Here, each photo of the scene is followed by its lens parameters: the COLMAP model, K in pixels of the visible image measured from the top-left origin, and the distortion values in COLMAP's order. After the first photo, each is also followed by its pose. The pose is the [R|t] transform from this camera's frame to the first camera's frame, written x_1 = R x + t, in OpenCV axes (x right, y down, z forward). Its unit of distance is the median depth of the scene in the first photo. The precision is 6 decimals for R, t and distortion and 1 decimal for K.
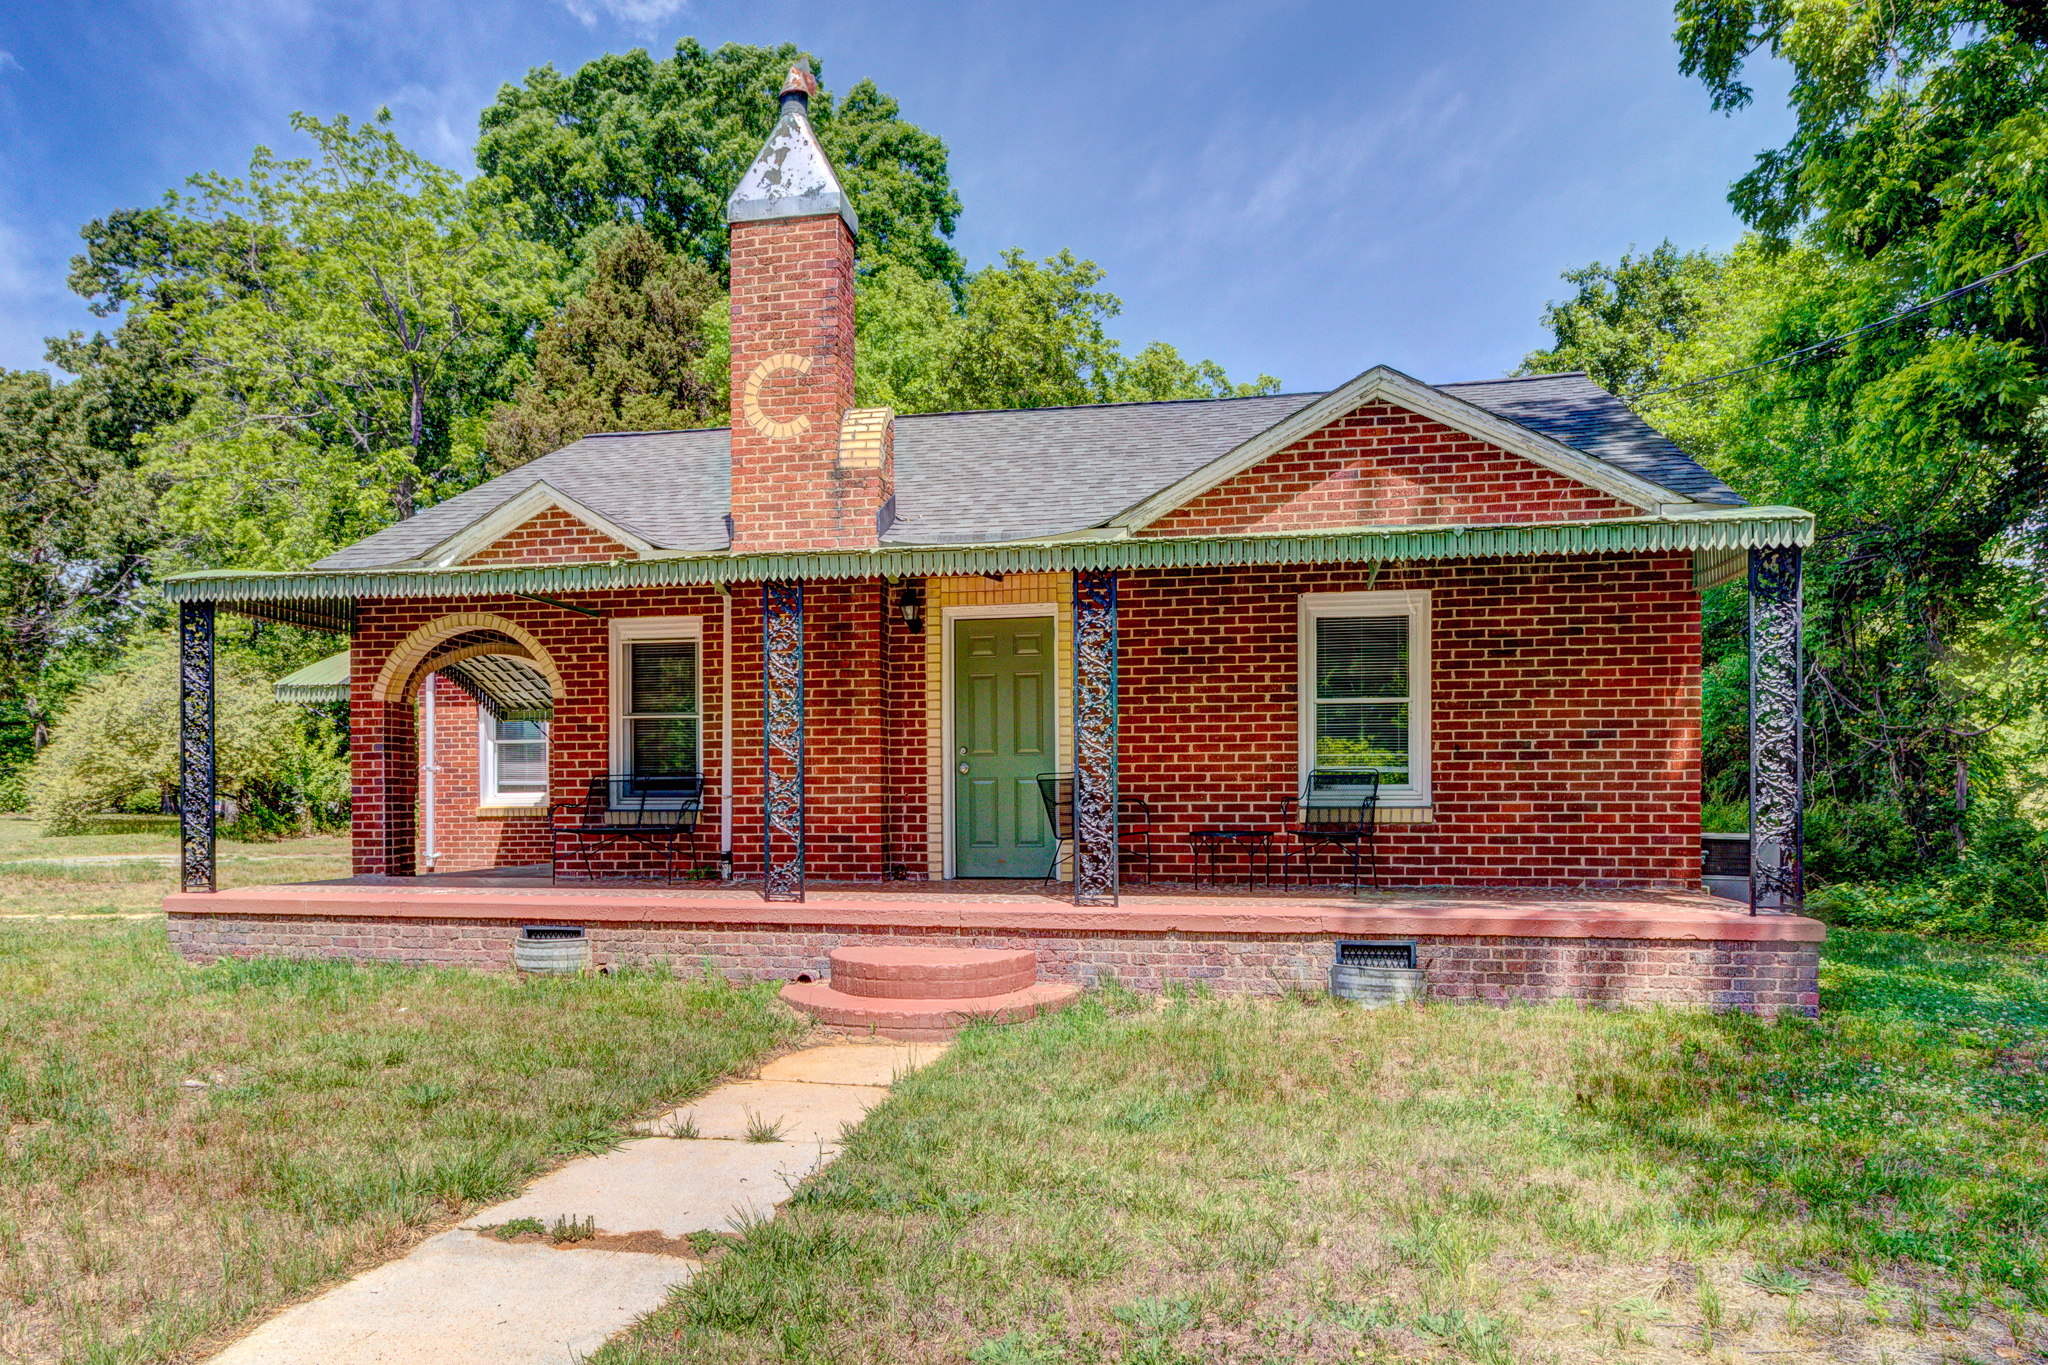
lens RADIAL K [[1286.1, 0, 1009.4], [0, 1286.1, 783.9], [0, 0, 1]] dist [-0.006715, -0.005350]
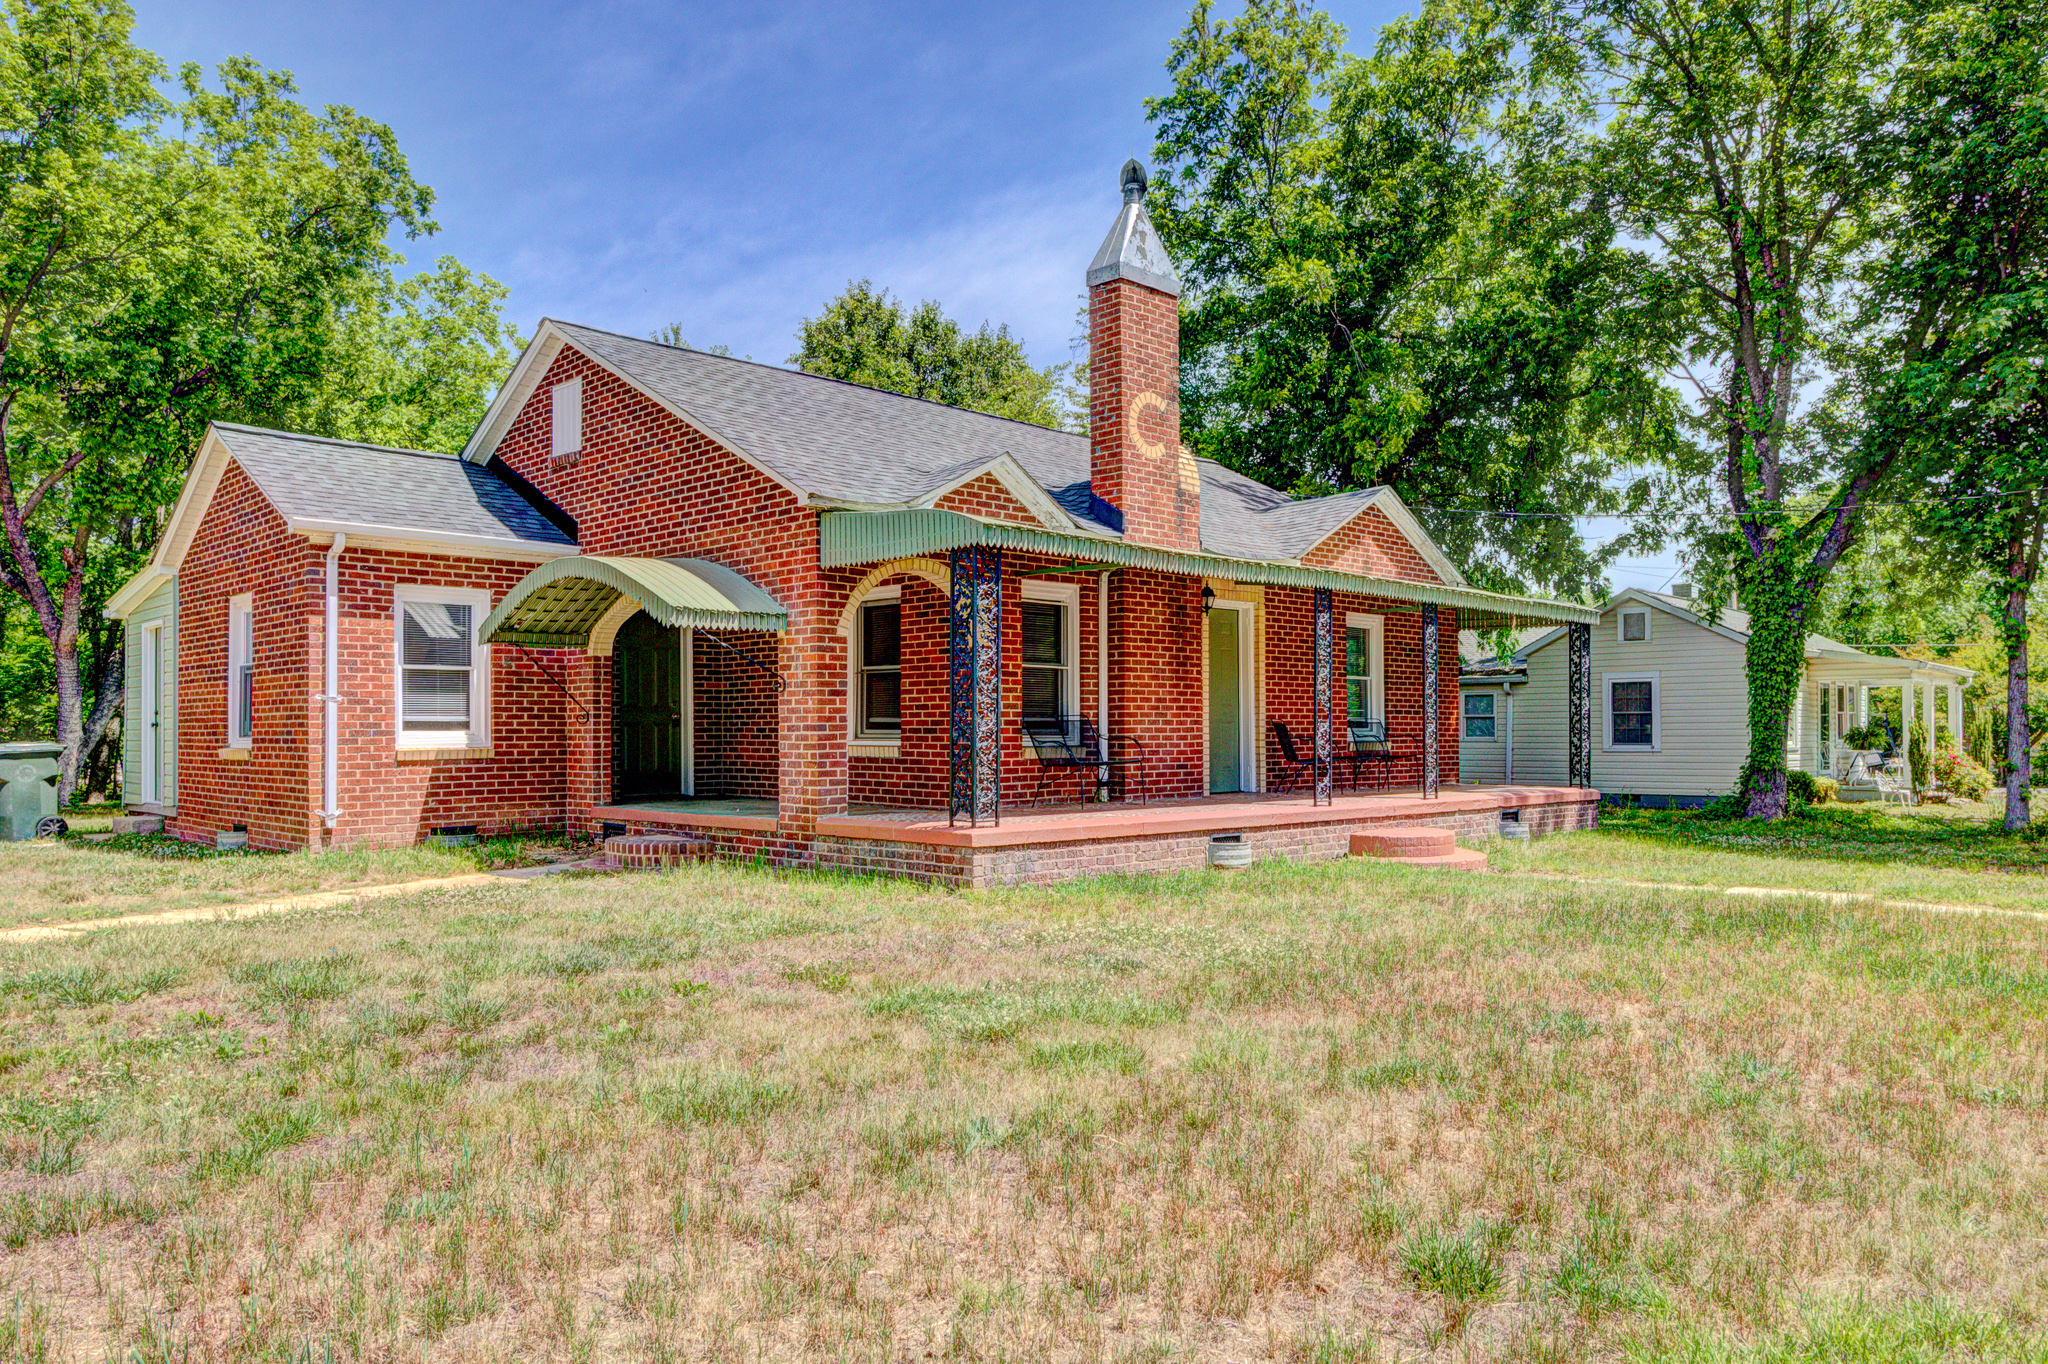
lens RADIAL K [[1436.6, 0, 1025.5], [0, 1436.6, 700.1], [0, 0, 1]] dist [-0.022272, 0.001346]
pose [[0.559264, 0.021036, 0.828723, -1.453243], [-0.008086, 0.999769, -0.019921, 0.004778], [-0.828950, 0.004441, 0.559305, 0.301417]]
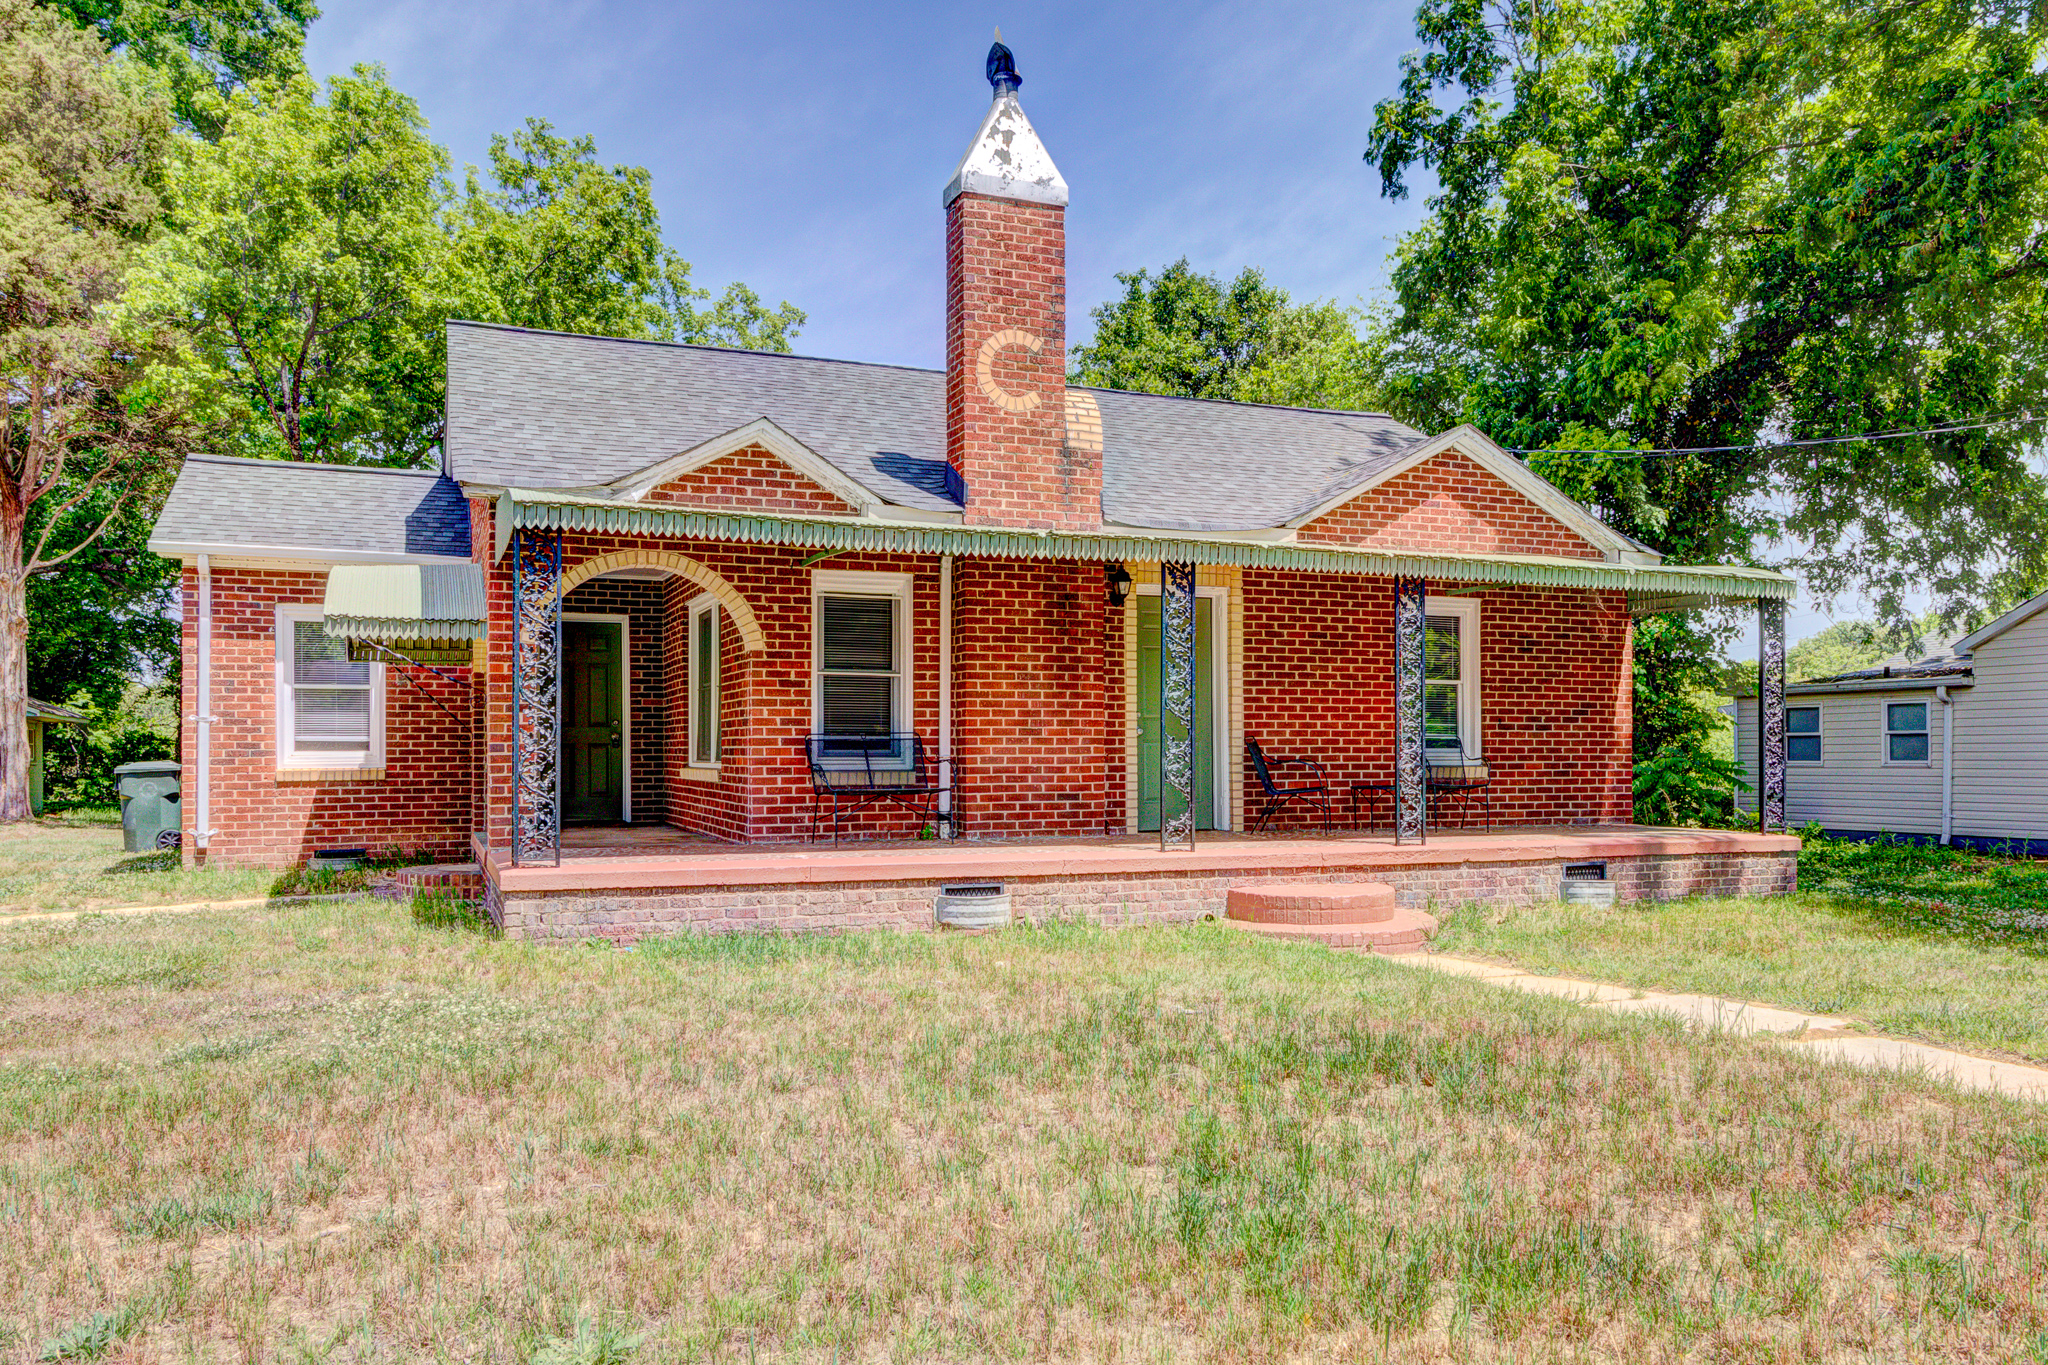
lens RADIAL K [[1507.1, 0, 1017.8], [0, 1507.1, 722.7], [0, 0, 1]] dist [-0.011177, -0.003090]
pose [[0.837047, 0.014462, 0.546940, -0.844164], [-0.007174, 0.999855, -0.015459, 0.001256], [-0.547084, 0.009016, 0.837029, -0.016239]]
